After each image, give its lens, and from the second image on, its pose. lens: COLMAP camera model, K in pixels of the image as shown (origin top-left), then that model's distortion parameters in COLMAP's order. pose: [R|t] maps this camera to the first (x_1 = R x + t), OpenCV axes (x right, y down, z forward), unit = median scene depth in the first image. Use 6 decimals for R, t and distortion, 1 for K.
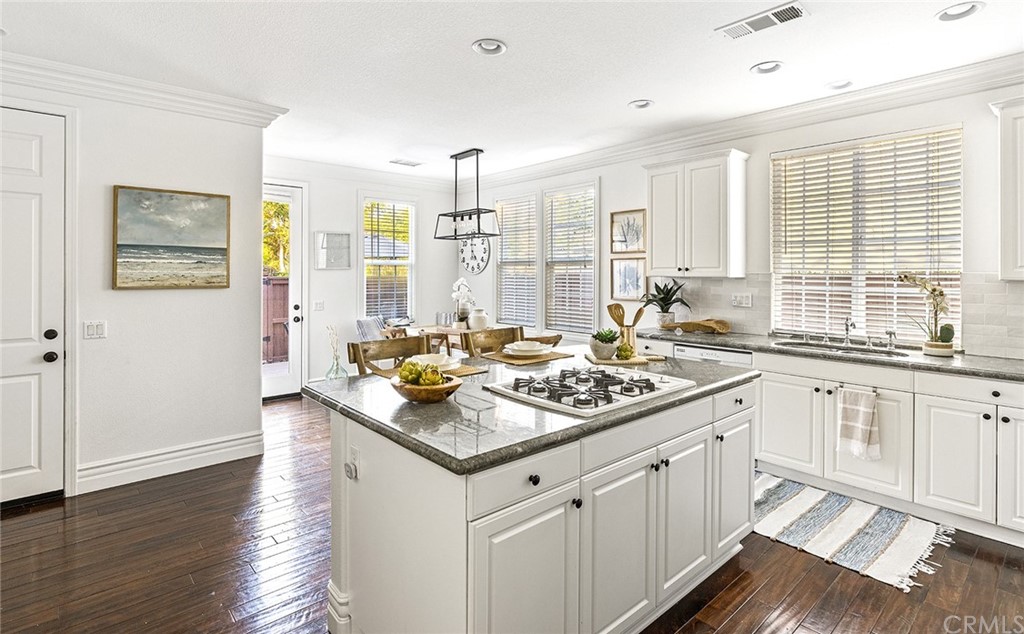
lens RADIAL K [[504.7, 0, 506.9], [0, 504.7, 271.0], [0, 0, 1]] dist [0.005321, -0.001372]
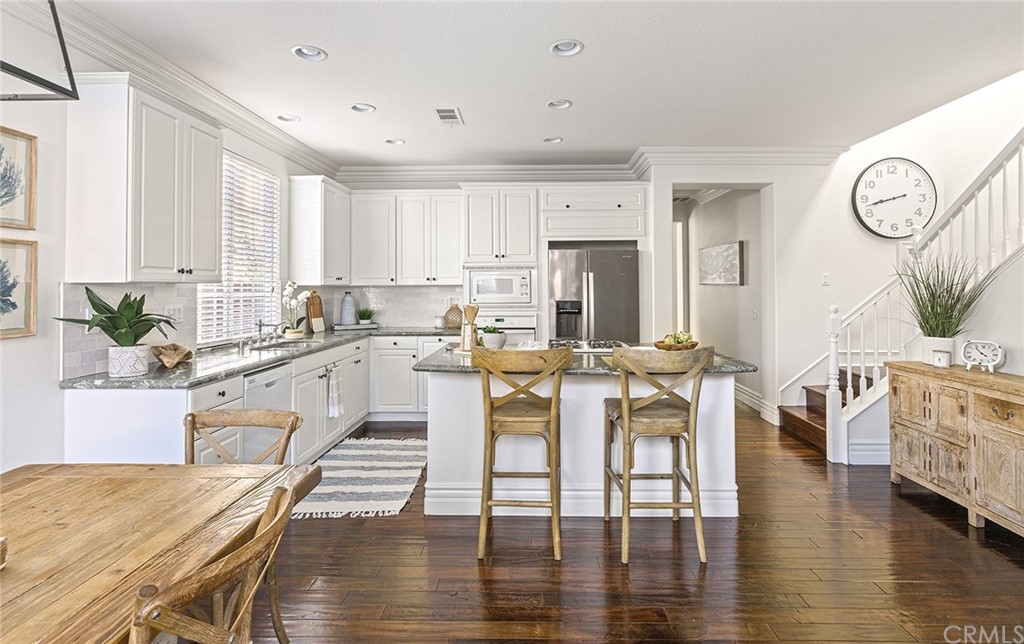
lens RADIAL K [[497.9, 0, 517.9], [0, 497.9, 278.7], [0, 0, 1]] dist [-0.004120, 0.001905]
pose [[-0.719775, 0.008448, 0.694156, -0.457846], [-0.005414, 0.999827, -0.017782, 0.016445], [-0.694186, -0.016557, -0.719605, 1.285948]]
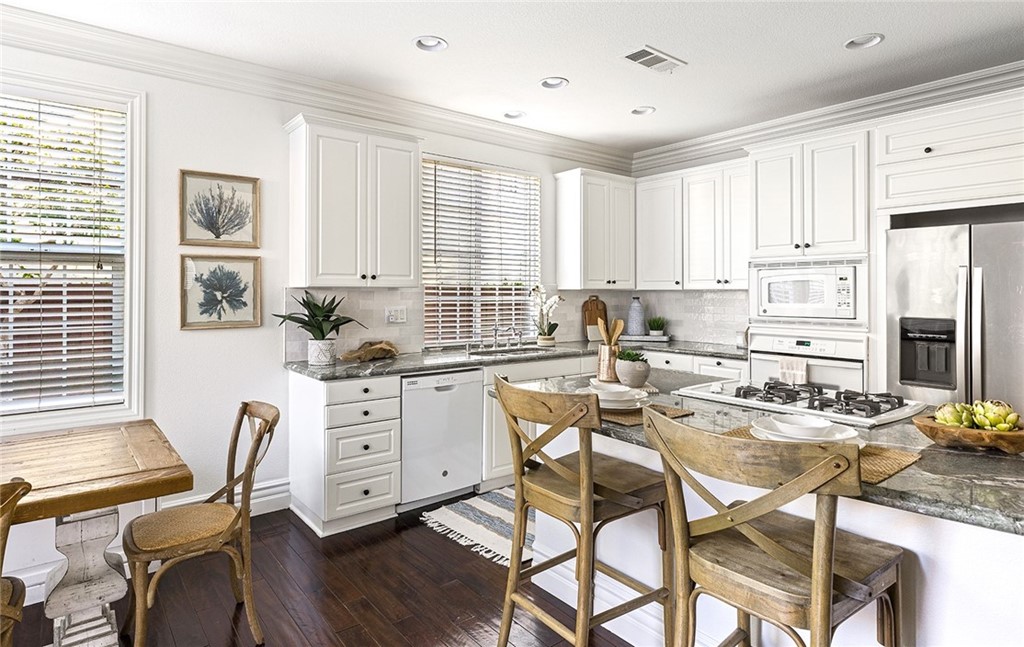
lens RADIAL K [[551.5, 0, 534.0], [0, 551.5, 287.5], [0, 0, 1]] dist [0.010266, 0.002005]
pose [[0.050557, 0.000952, 0.998721, -0.492997], [-0.008652, 0.999962, -0.000516, 0.010784], [-0.998684, -0.008615, 0.050564, 0.786992]]
